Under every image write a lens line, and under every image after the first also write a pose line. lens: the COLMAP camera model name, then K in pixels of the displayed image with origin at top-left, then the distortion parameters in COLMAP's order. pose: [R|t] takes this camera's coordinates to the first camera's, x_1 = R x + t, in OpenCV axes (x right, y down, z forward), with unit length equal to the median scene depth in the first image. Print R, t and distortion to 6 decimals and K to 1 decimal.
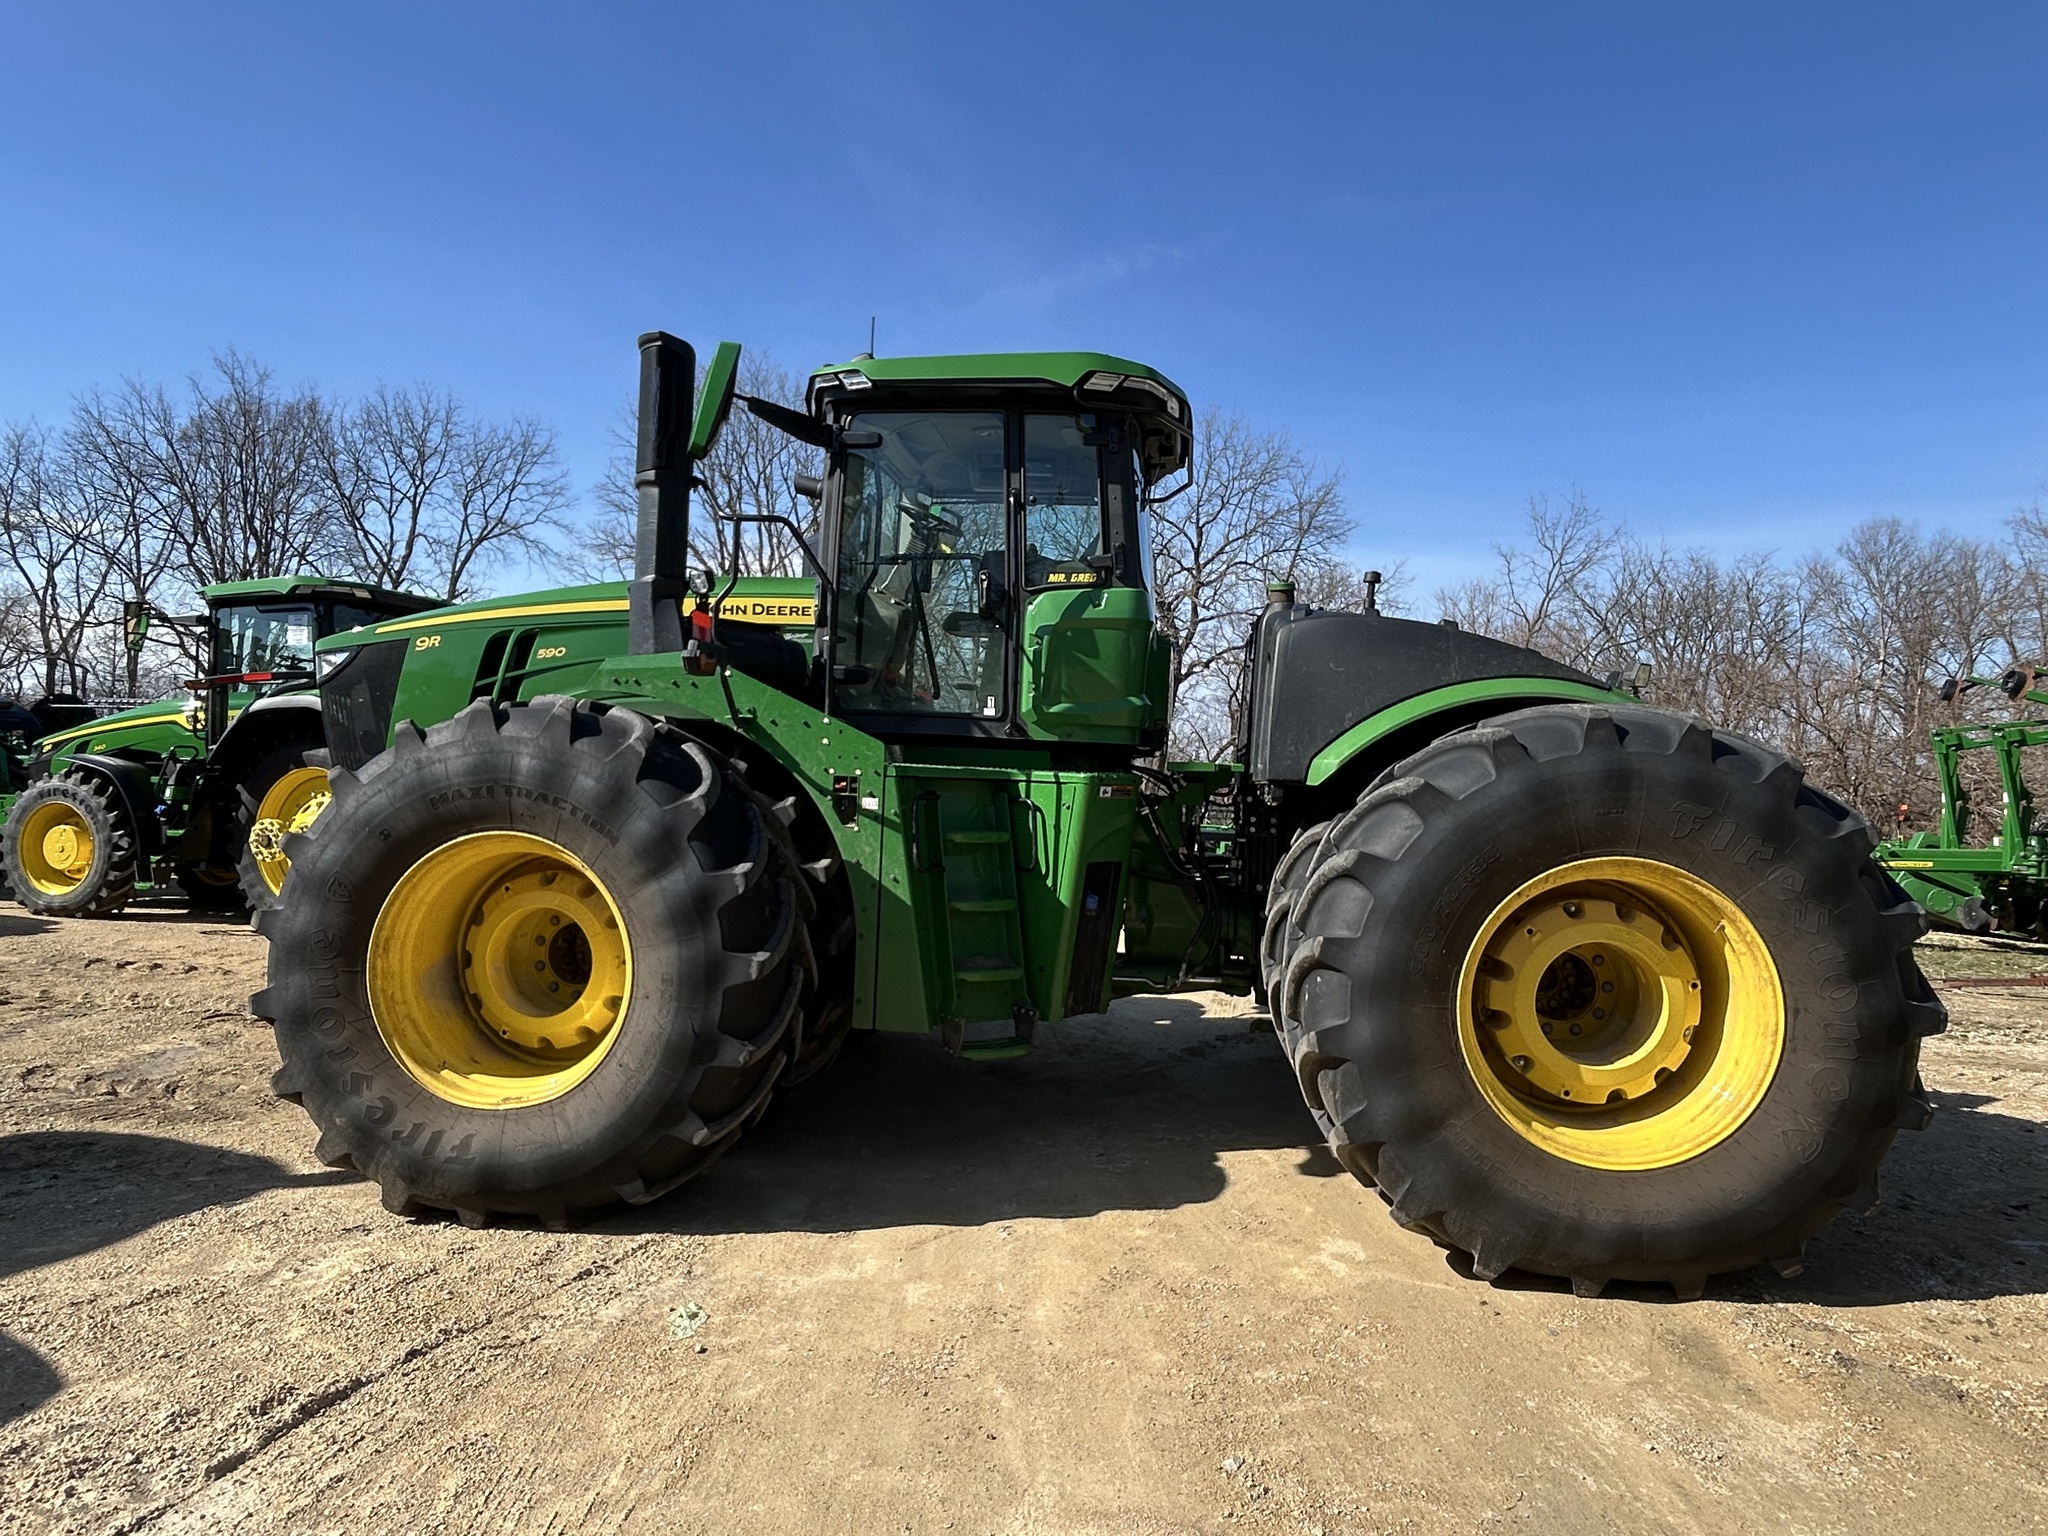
lens RADIAL K [[1242.2, 0, 1024.0], [0, 1242.2, 768.0], [0, 0, 1]] dist [0.000473, -0.001946]
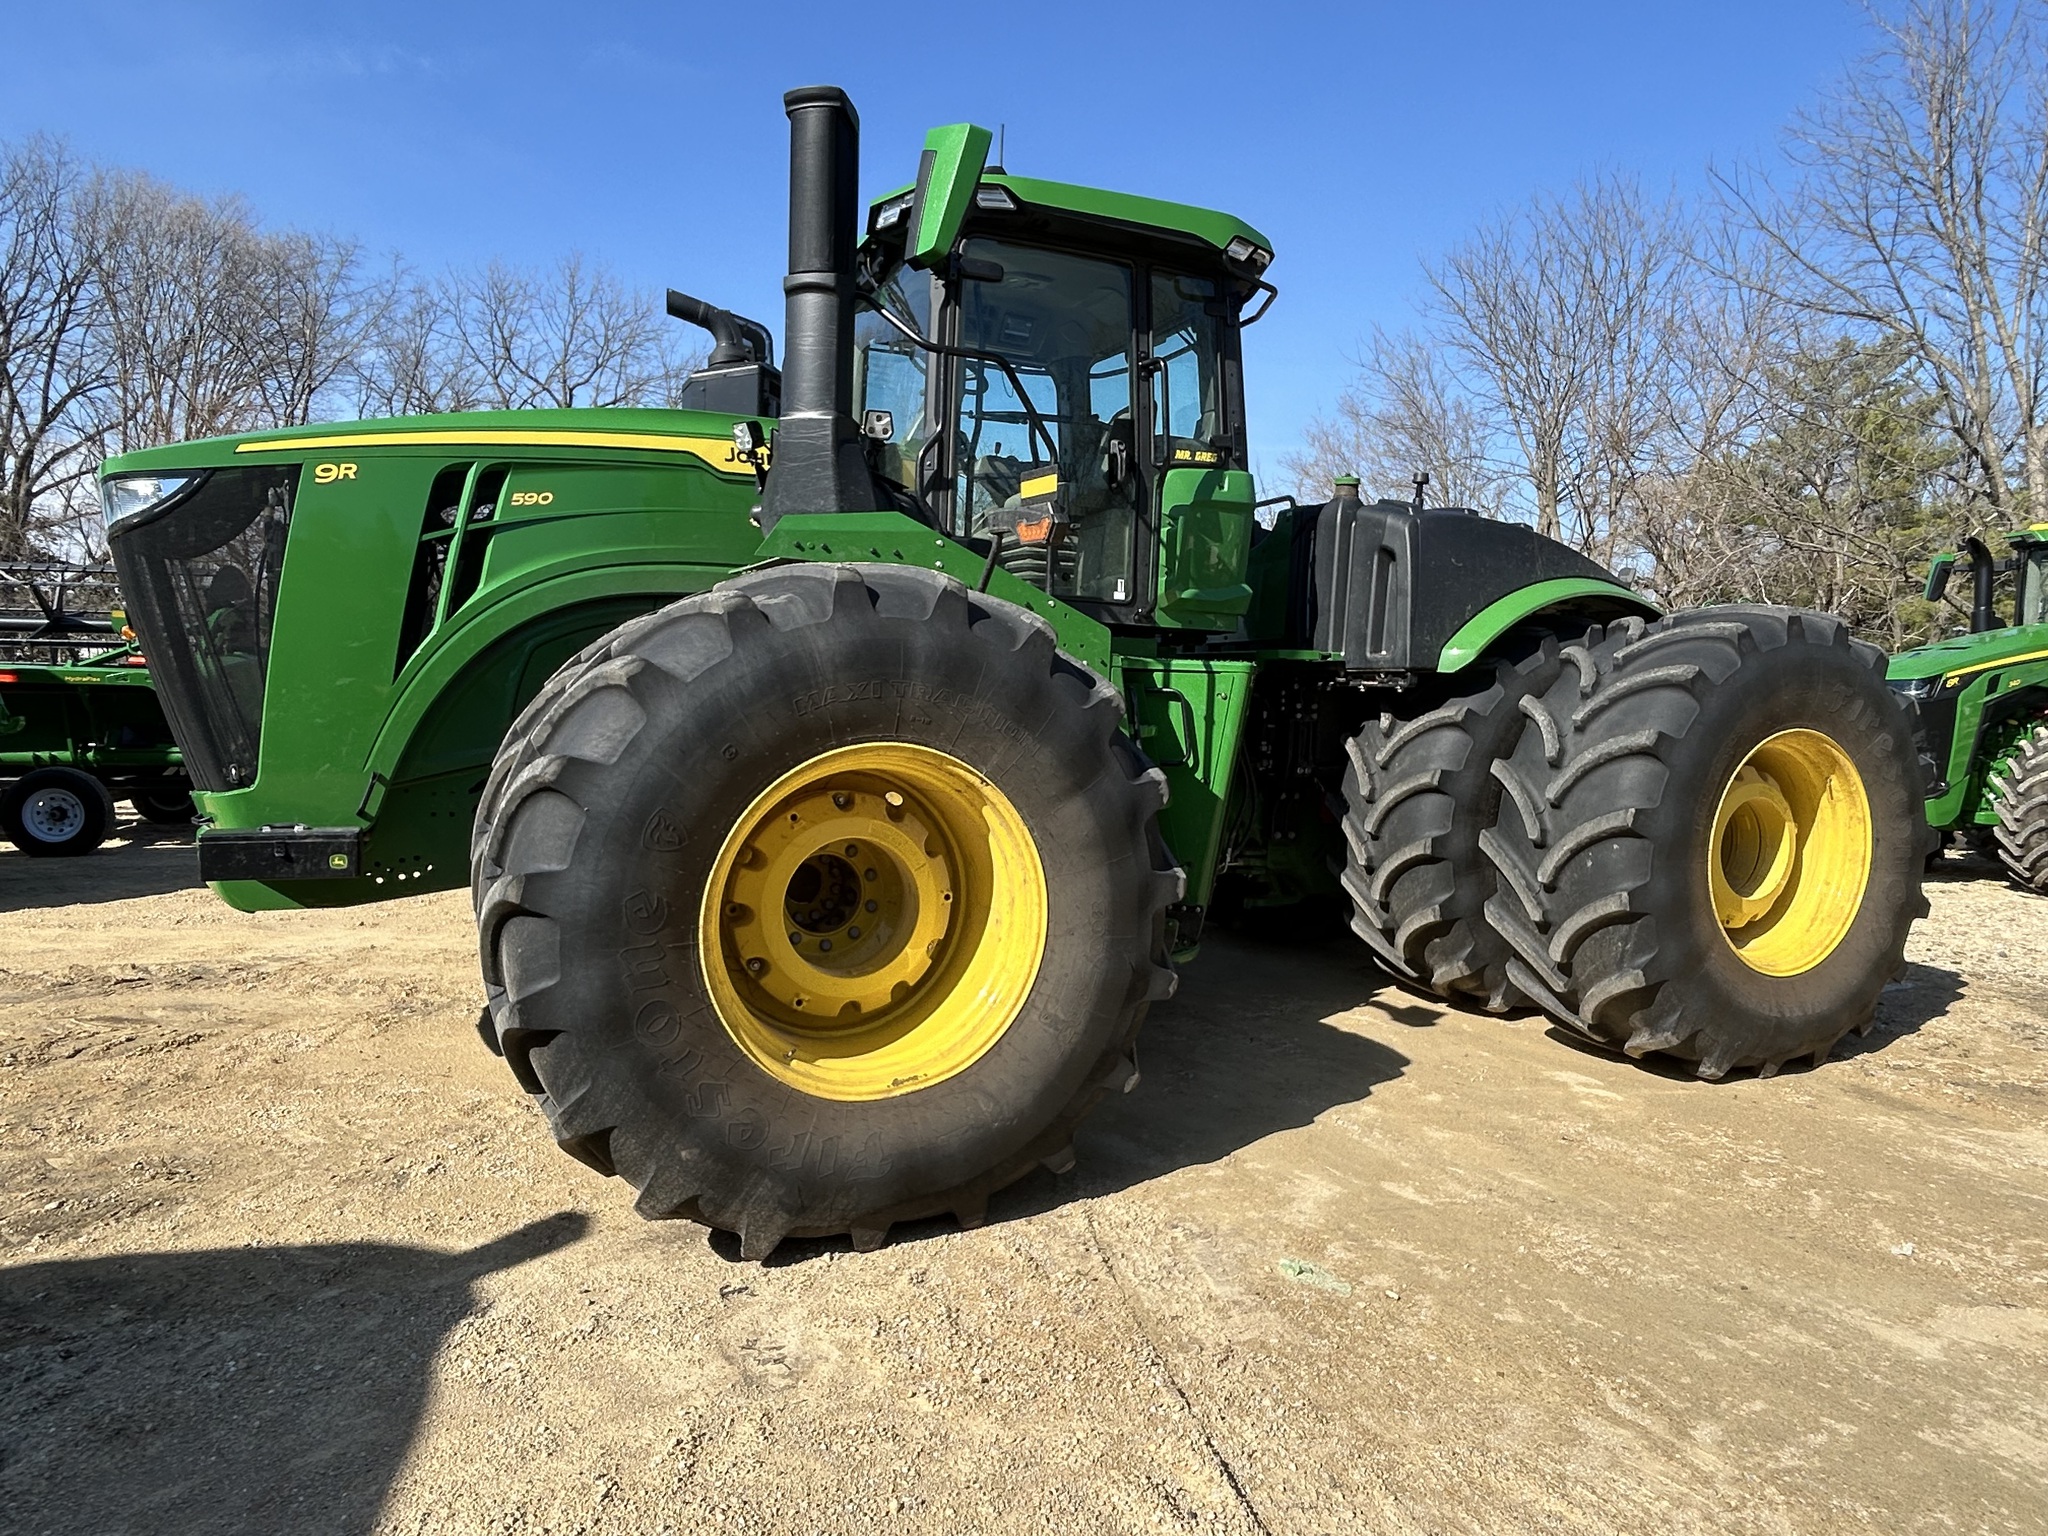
lens RADIAL K [[1242.2, 0, 1024.0], [0, 1242.2, 768.0], [0, 0, 1]] dist [0.000473, -0.001946]
pose [[0.855167, -0.047752, 0.516148, -0.600848], [-0.000281, 0.995705, 0.092584, -0.003159], [-0.518353, -0.079320, 0.851480, 0.247422]]
